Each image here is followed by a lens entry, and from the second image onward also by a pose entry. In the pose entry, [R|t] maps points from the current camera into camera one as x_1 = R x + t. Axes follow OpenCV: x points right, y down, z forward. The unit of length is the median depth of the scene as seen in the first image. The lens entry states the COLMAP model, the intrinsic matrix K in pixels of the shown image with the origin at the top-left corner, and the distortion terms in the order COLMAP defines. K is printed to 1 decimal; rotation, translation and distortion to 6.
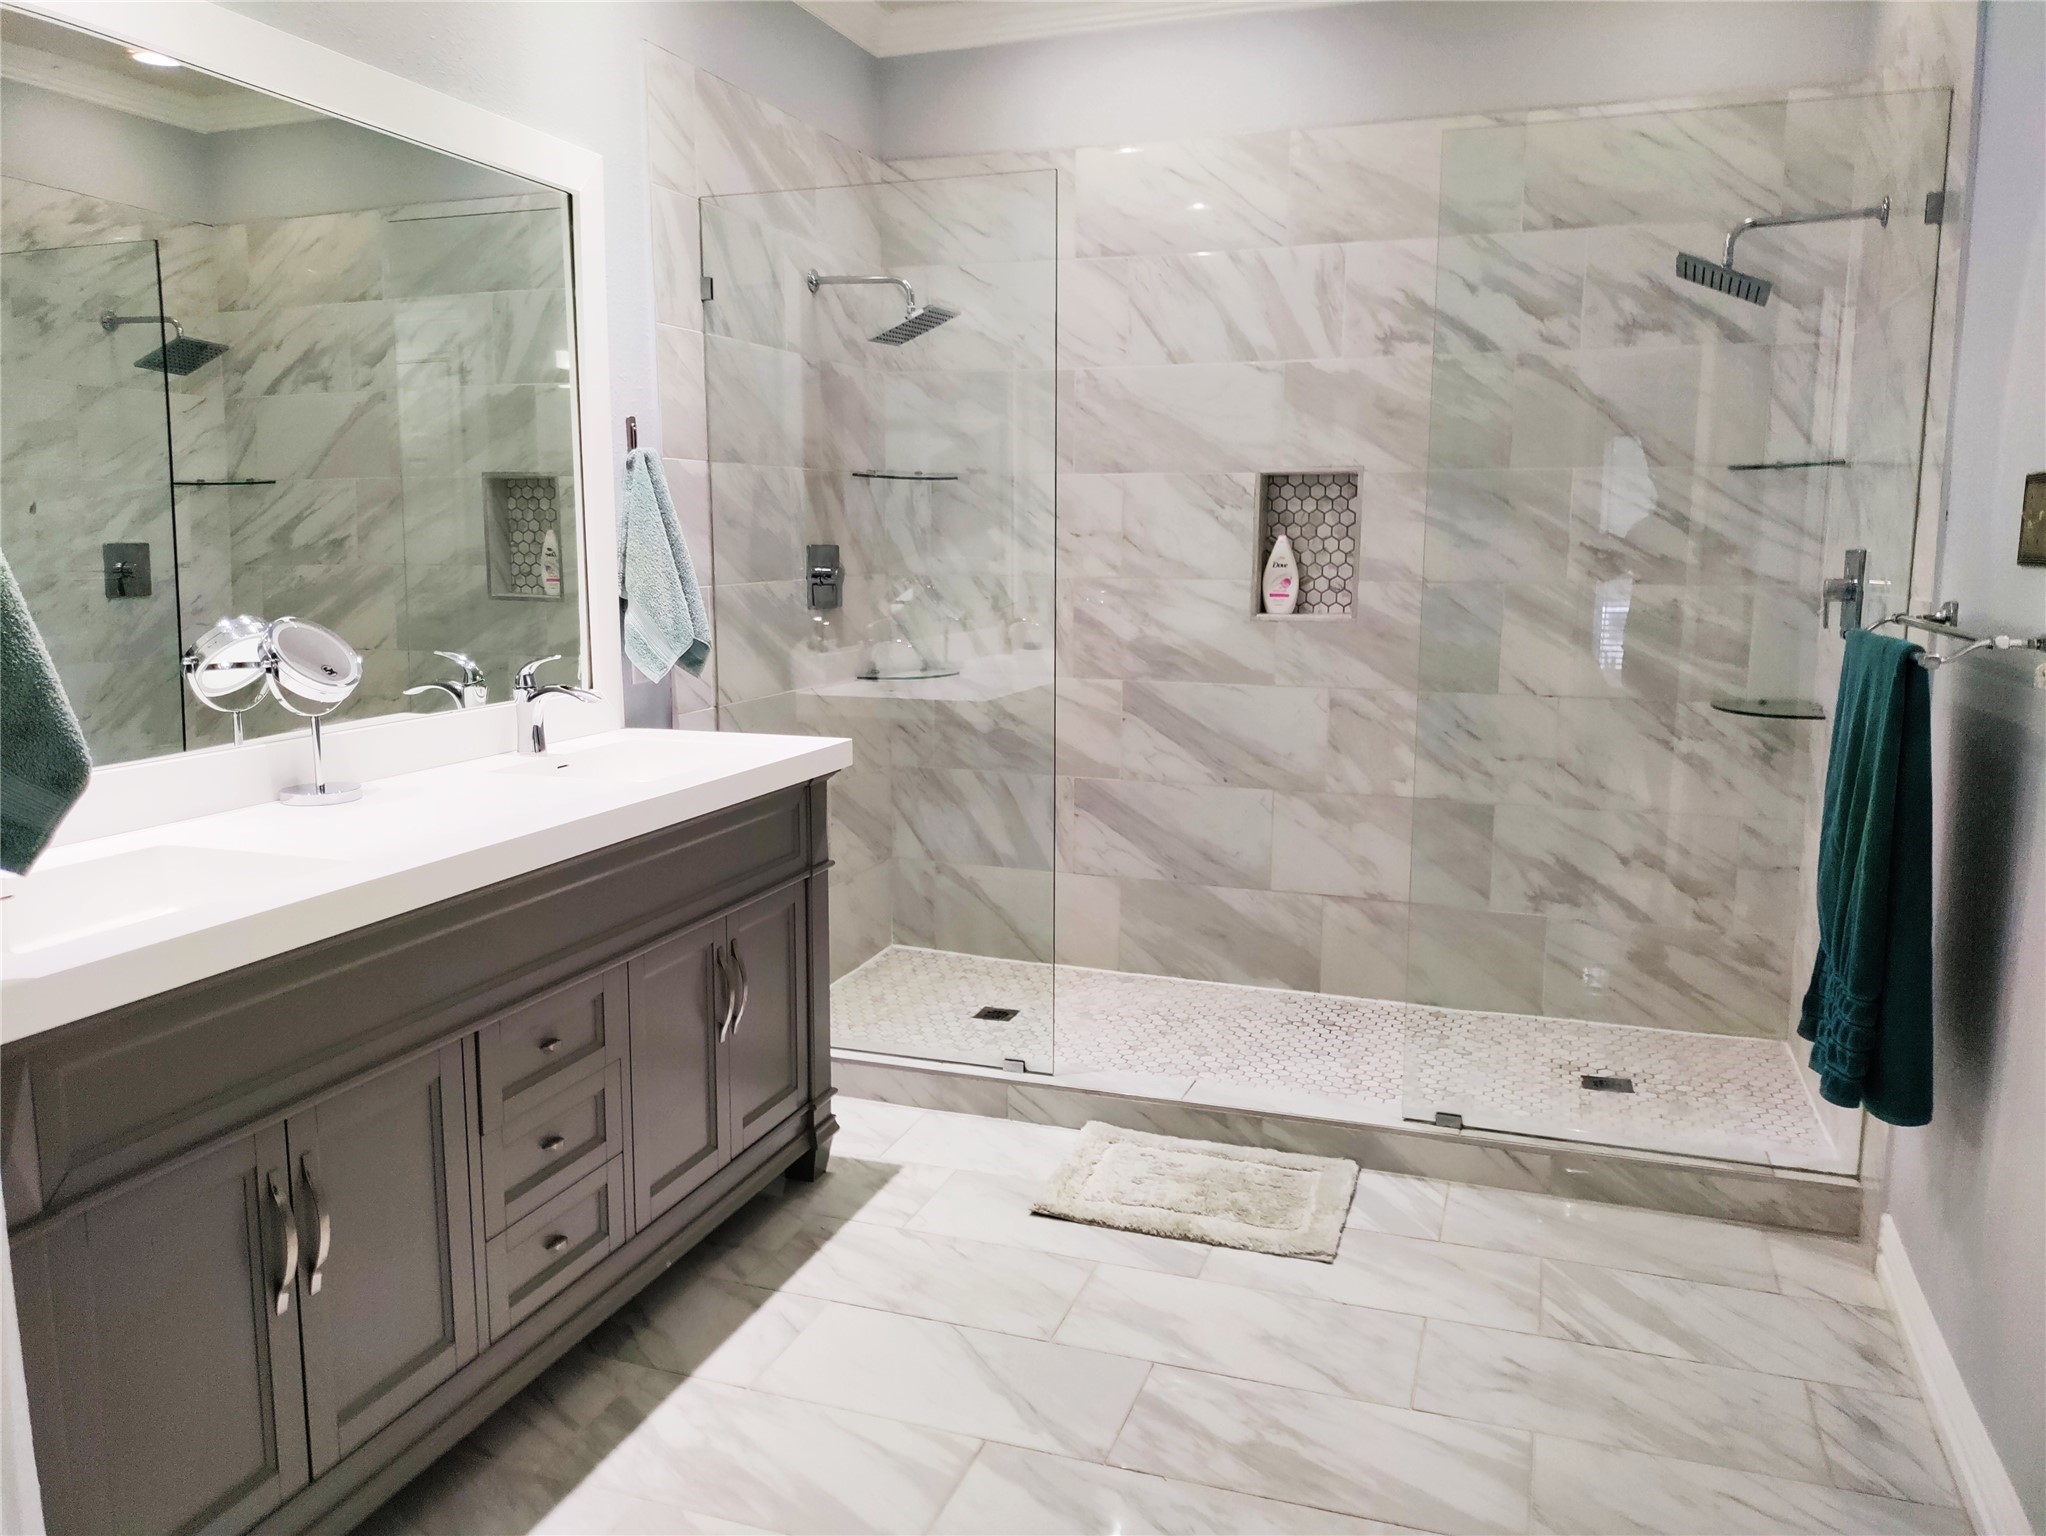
lens RADIAL K [[1493.1, 0, 1040.8], [0, 1493.1, 760.2], [0, 0, 1]] dist [0.091261, -0.136288]
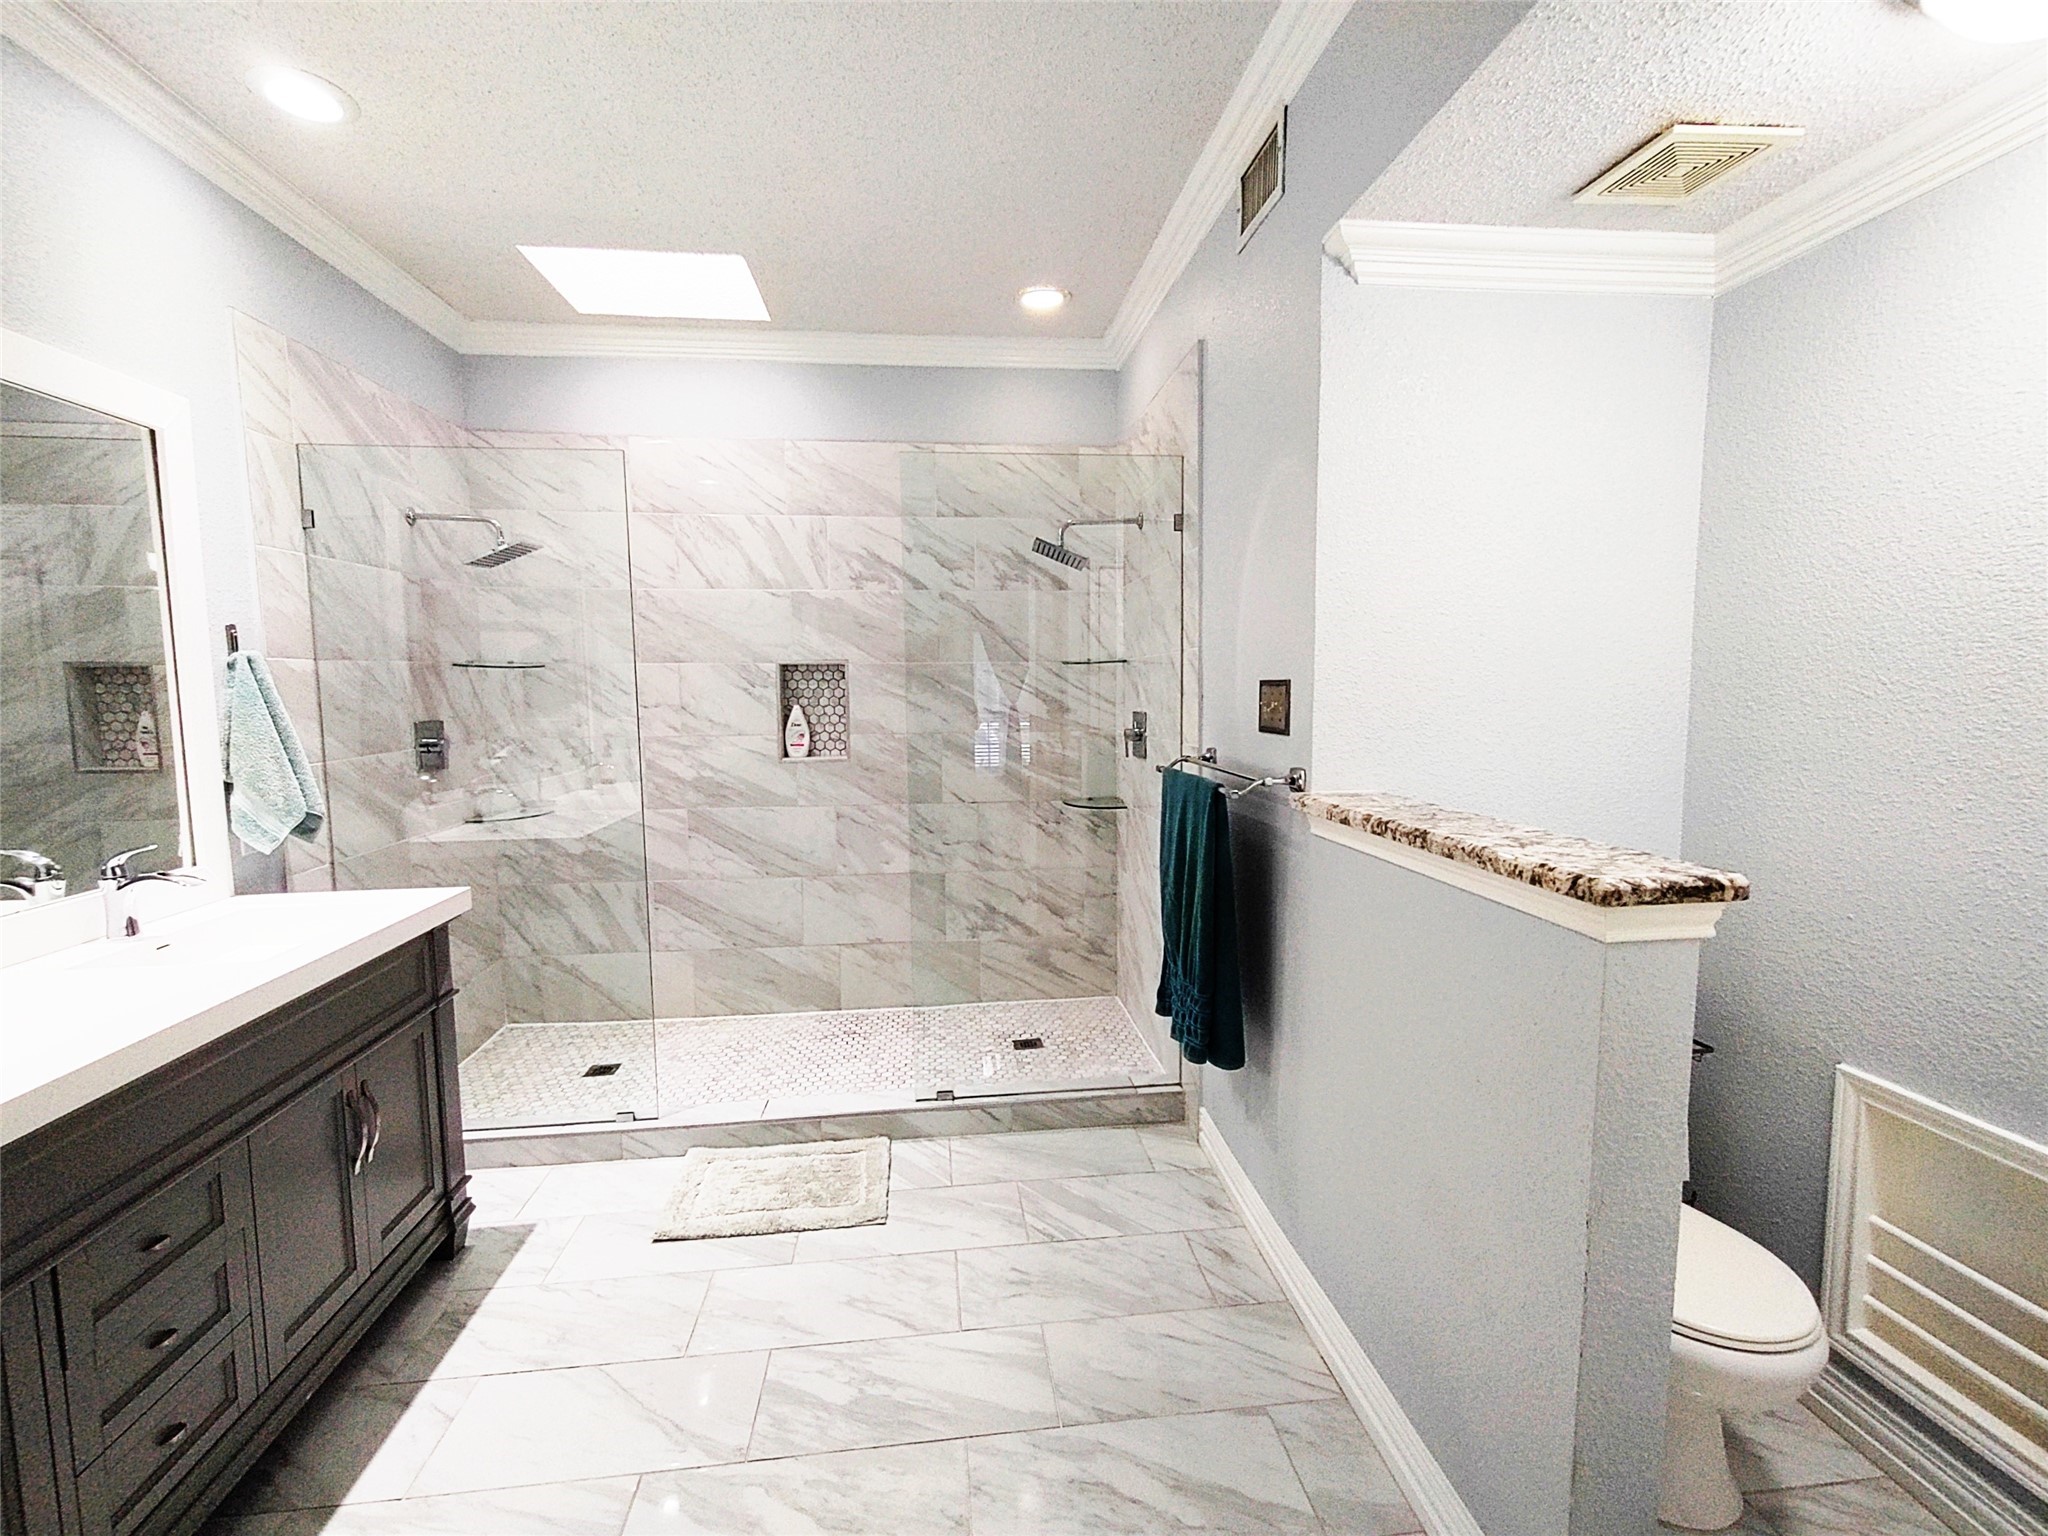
lens RADIAL K [[916.6, 0, 1032.0], [0, 916.6, 769.0], [0, 0, 1]] dist [-0.001699, 0.004671]
pose [[0.900275, -0.052981, 0.432085, -0.025938], [0.076002, 0.996451, -0.036174, -0.040263], [-0.428635, 0.065406, 0.901107, 0.098546]]
